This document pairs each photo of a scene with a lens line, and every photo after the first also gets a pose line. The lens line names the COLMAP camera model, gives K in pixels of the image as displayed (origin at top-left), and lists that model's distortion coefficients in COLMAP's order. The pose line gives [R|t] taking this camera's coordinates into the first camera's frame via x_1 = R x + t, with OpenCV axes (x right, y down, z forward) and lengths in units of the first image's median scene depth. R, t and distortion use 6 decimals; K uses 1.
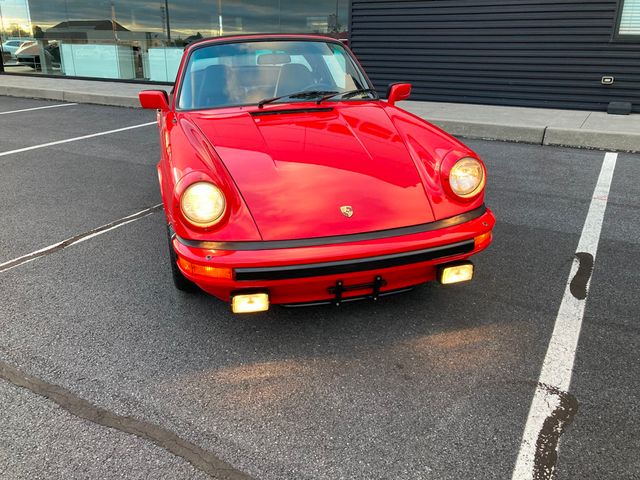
lens RADIAL K [[533.6, 0, 314.0], [0, 533.6, 241.7], [0, 0, 1]] dist [0.009789, 0.017371]
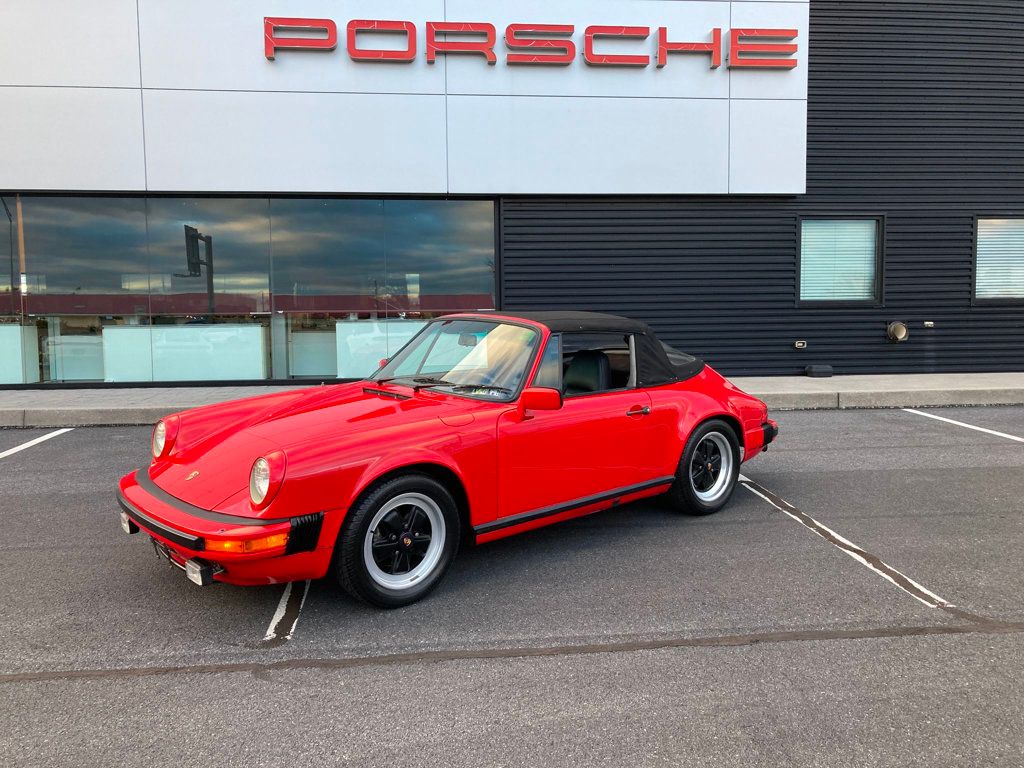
lens RADIAL K [[853.8, 0, 507.3], [0, 853.8, 379.3], [0, 0, 1]] dist [0.009789, 0.017371]
pose [[0.811625, -0.064869, 0.580566, -1.588747], [0.218806, 0.955228, -0.199157, -0.097895], [-0.541654, 0.288672, 0.789481, 0.171860]]
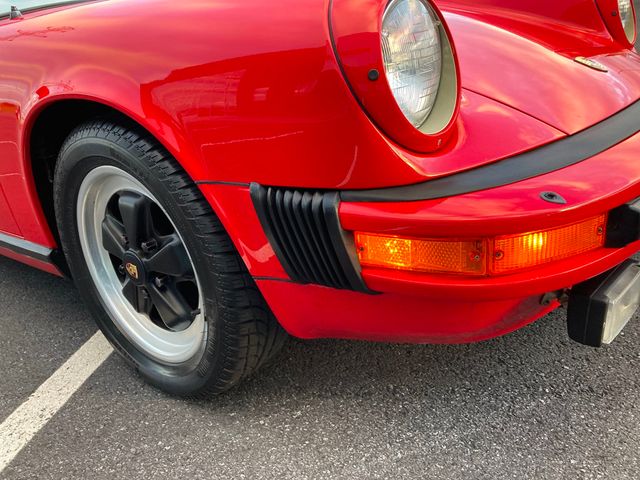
lens RADIAL K [[533.6, 0, 316.1], [0, 533.6, 239.3], [0, 0, 1]] dist [0.009789, 0.017371]
pose [[0.807819, -0.273809, 0.521973, -0.277483], [0.316625, 0.948521, 0.007544, 0.003437], [-0.497168, 0.159176, 0.852928, 0.470331]]
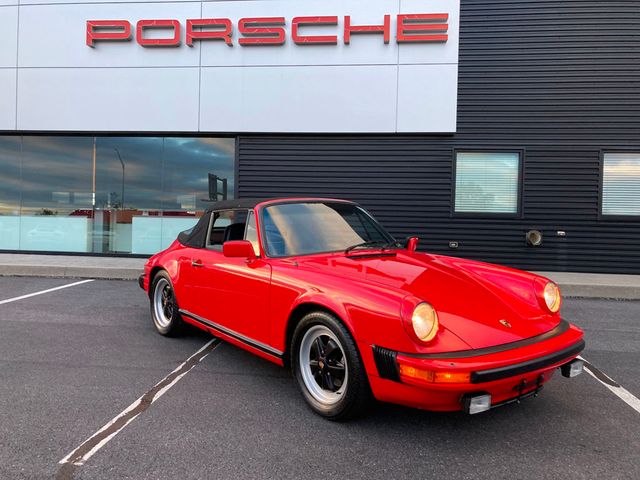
lens RADIAL K [[533.6, 0, 312.7], [0, 533.6, 233.5], [0, 0, 1]] dist [0.009789, 0.017371]
pose [[0.919627, 0.007616, 0.392718, -0.547174], [0.121102, 0.945610, -0.301922, 0.043186], [-0.373658, 0.325214, 0.868686, 0.002784]]
